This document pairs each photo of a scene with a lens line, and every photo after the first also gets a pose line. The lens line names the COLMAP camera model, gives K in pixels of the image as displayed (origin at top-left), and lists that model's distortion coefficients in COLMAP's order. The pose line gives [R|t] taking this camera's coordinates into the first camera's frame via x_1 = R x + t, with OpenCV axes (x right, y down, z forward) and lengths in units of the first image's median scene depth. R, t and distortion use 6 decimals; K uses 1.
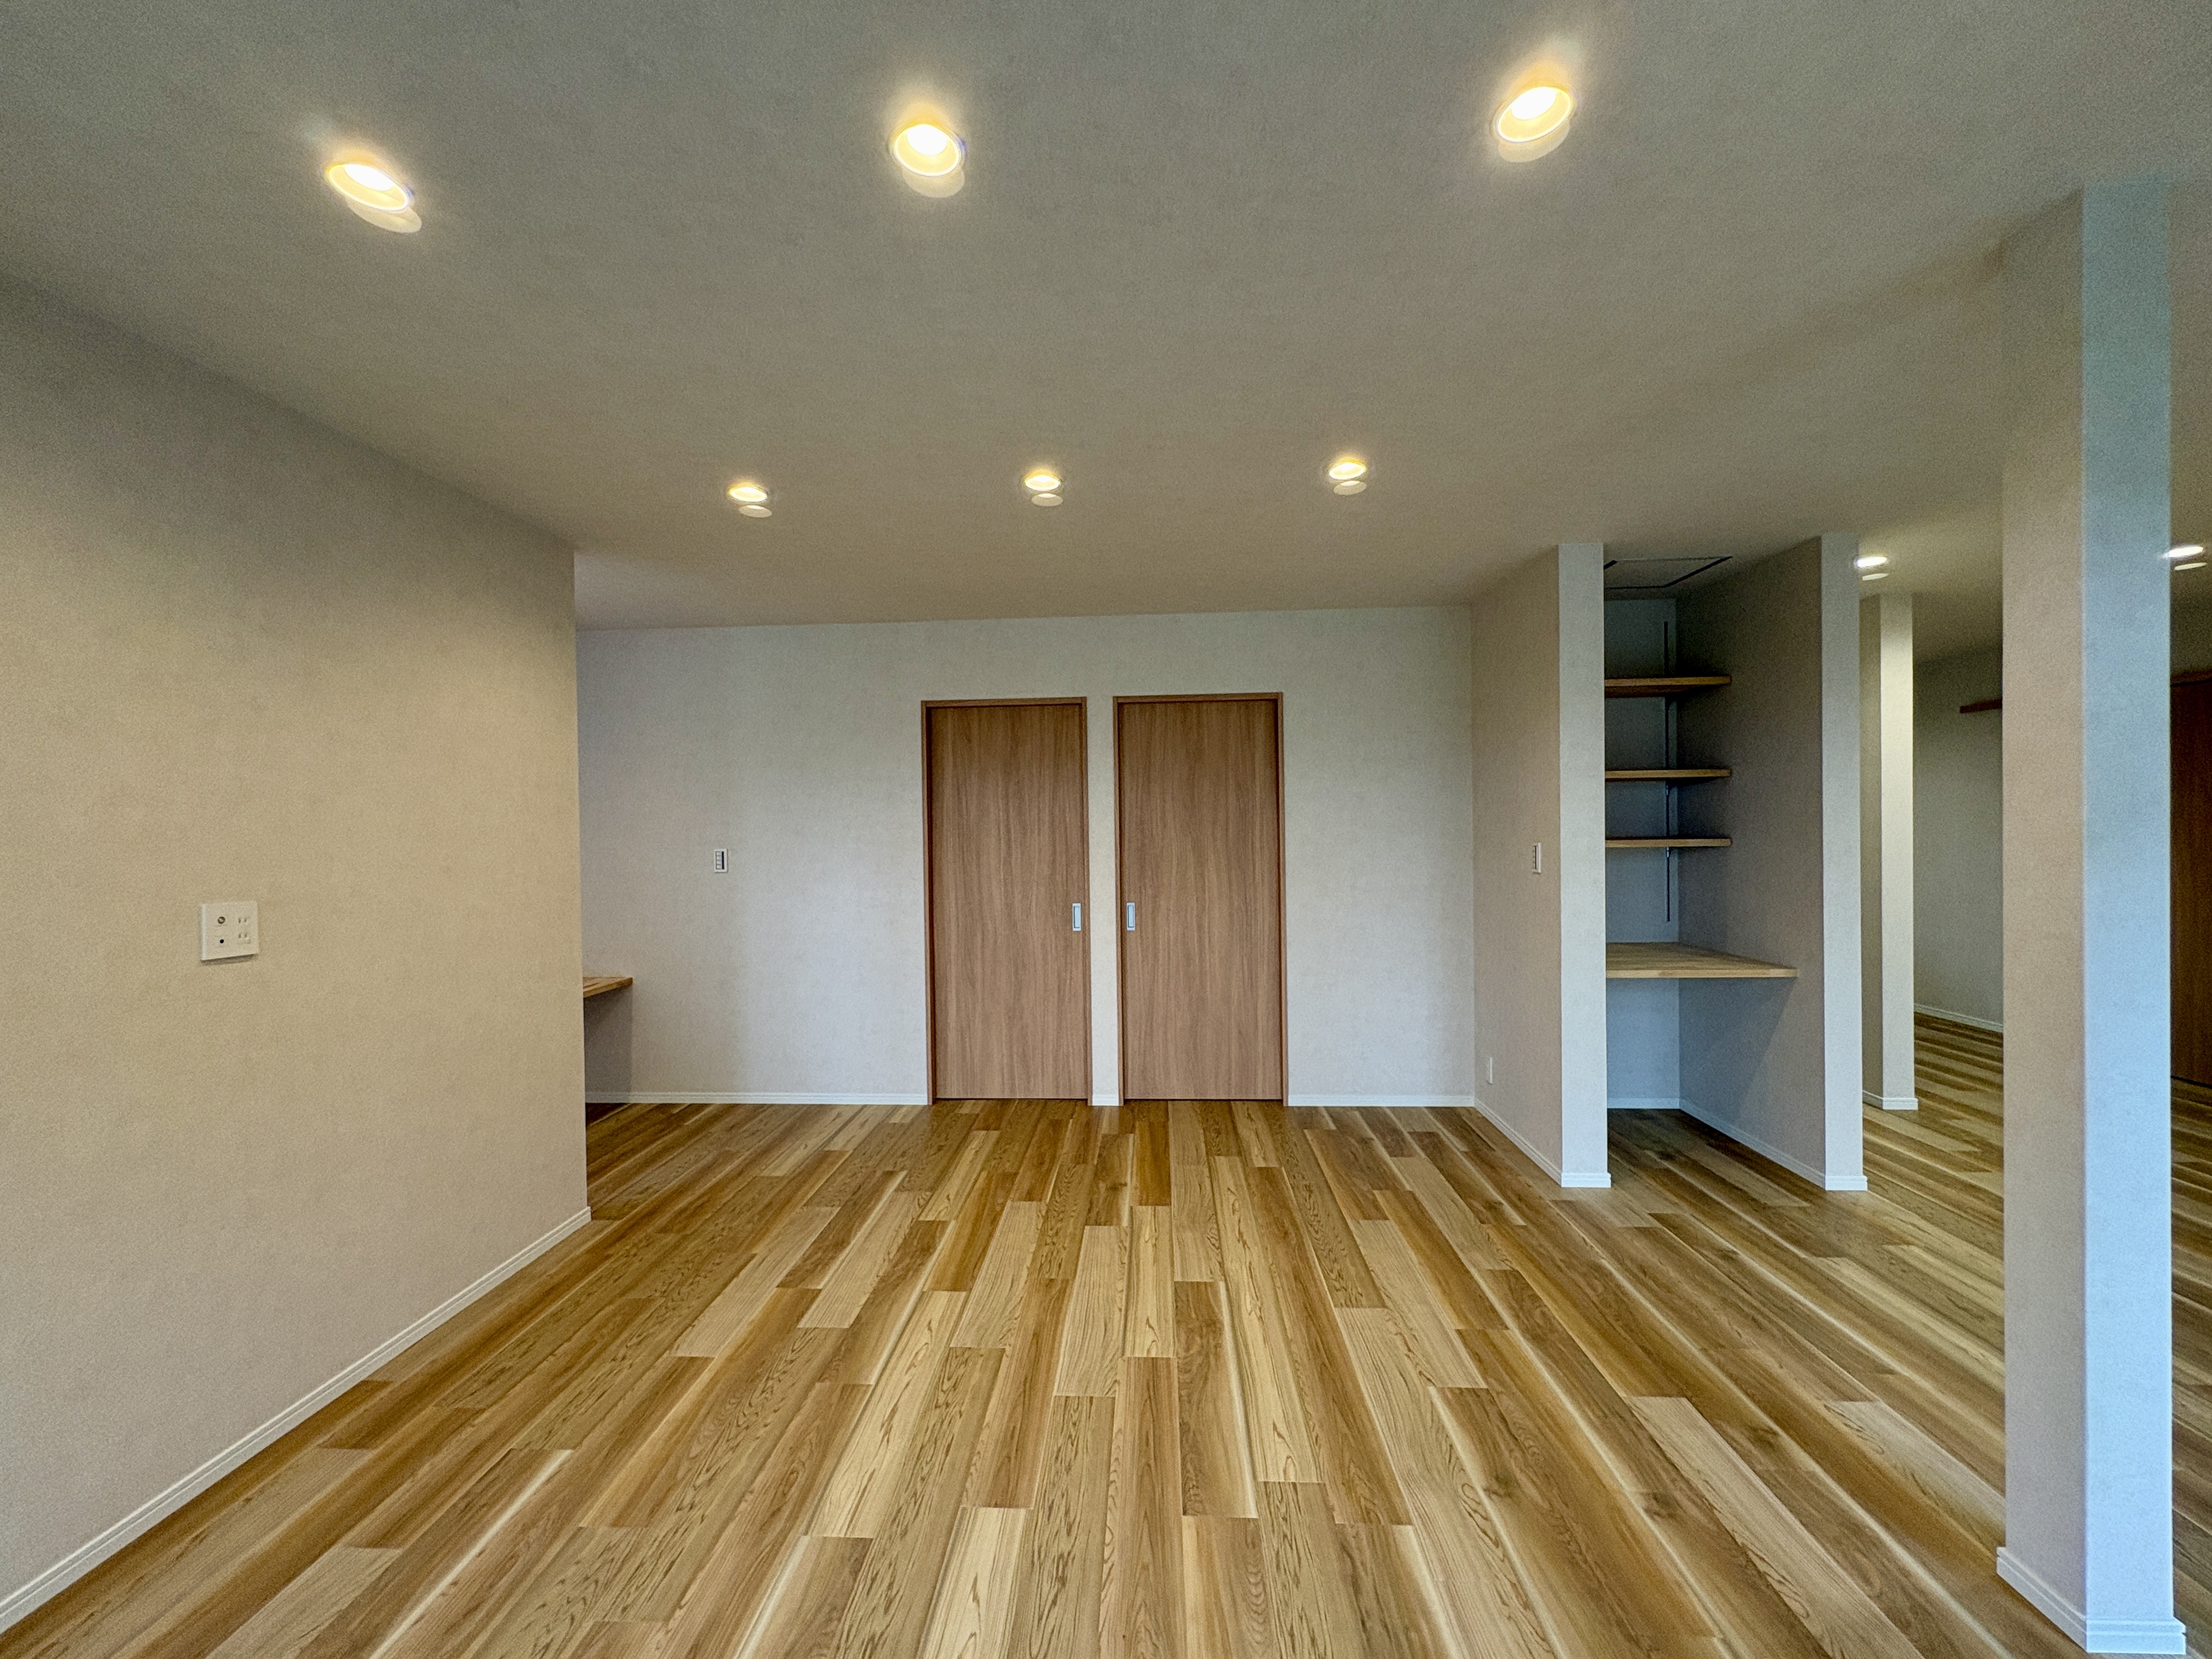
lens RADIAL K [[879.5, 0, 1110.2], [0, 879.5, 829.1], [0, 0, 1]] dist [0.001880, 0.000146]
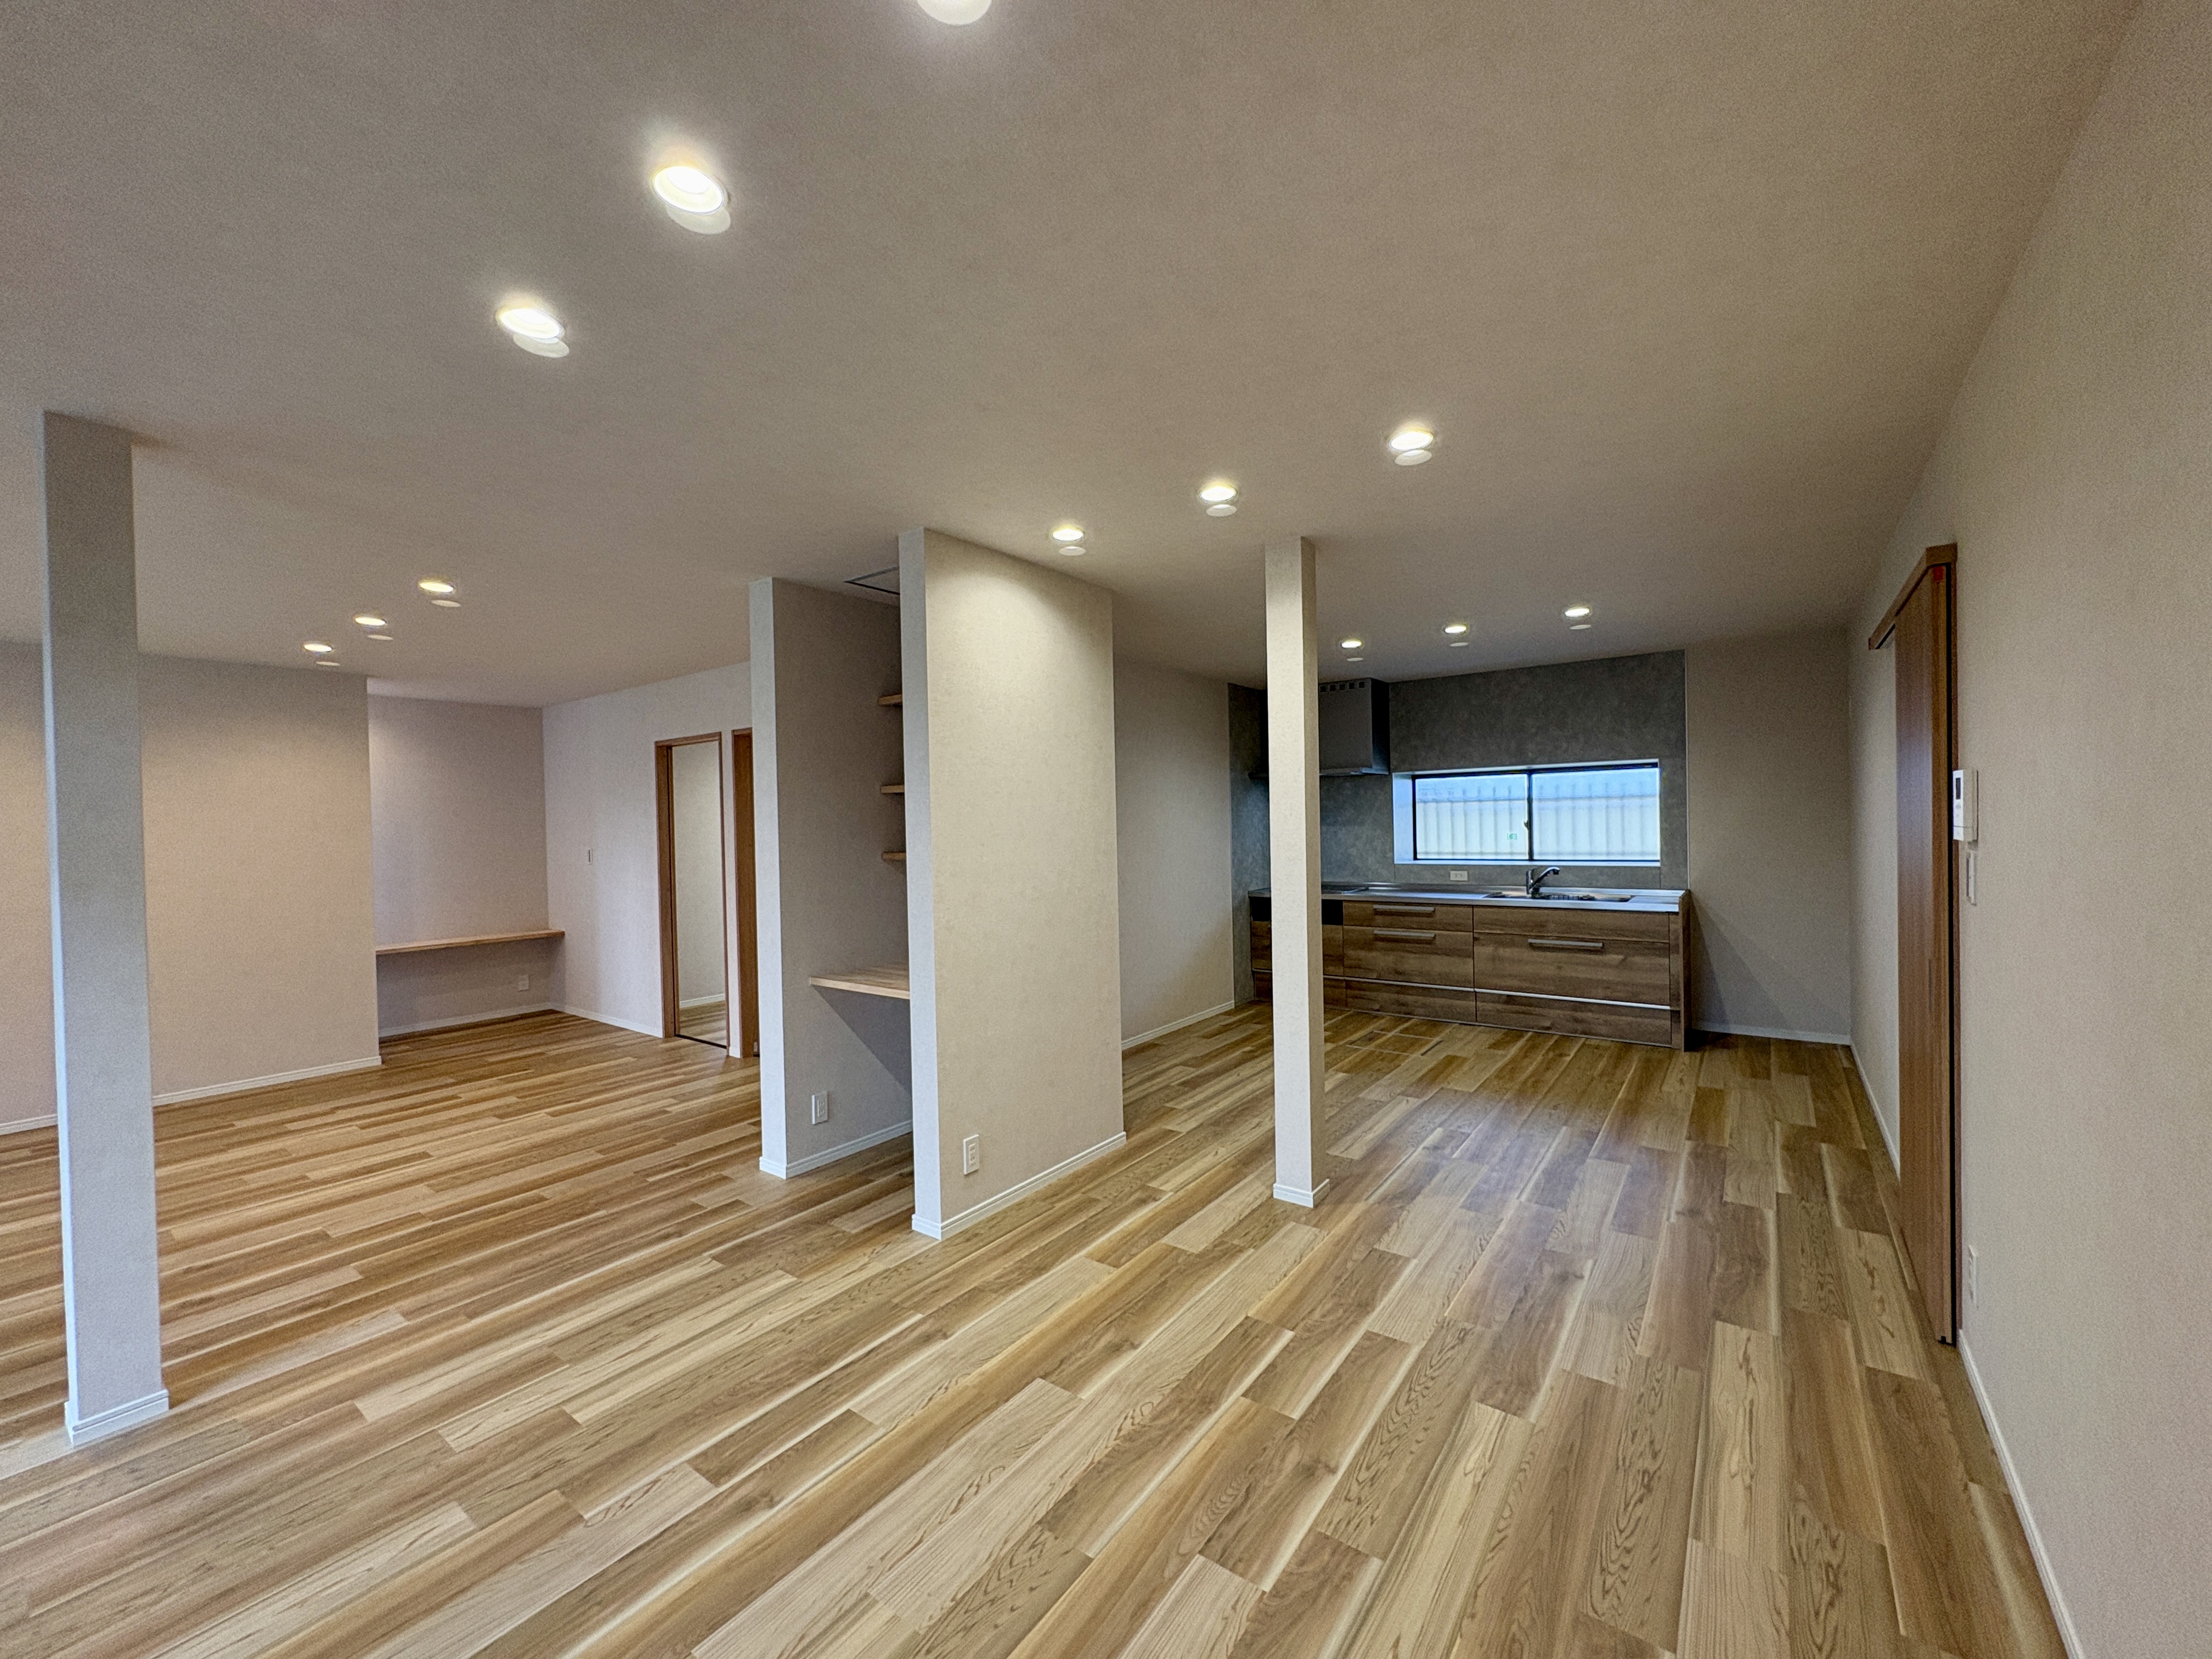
lens RADIAL K [[879.5, 0, 1106.3], [0, 879.5, 829.8], [0, 0, 1]] dist [0.001880, 0.000146]
pose [[0.831604, -0.000043, -0.555369, 2.089355], [0.008742, 0.999877, 0.013013, -0.039938], [0.555300, -0.015677, 0.831502, 0.467160]]
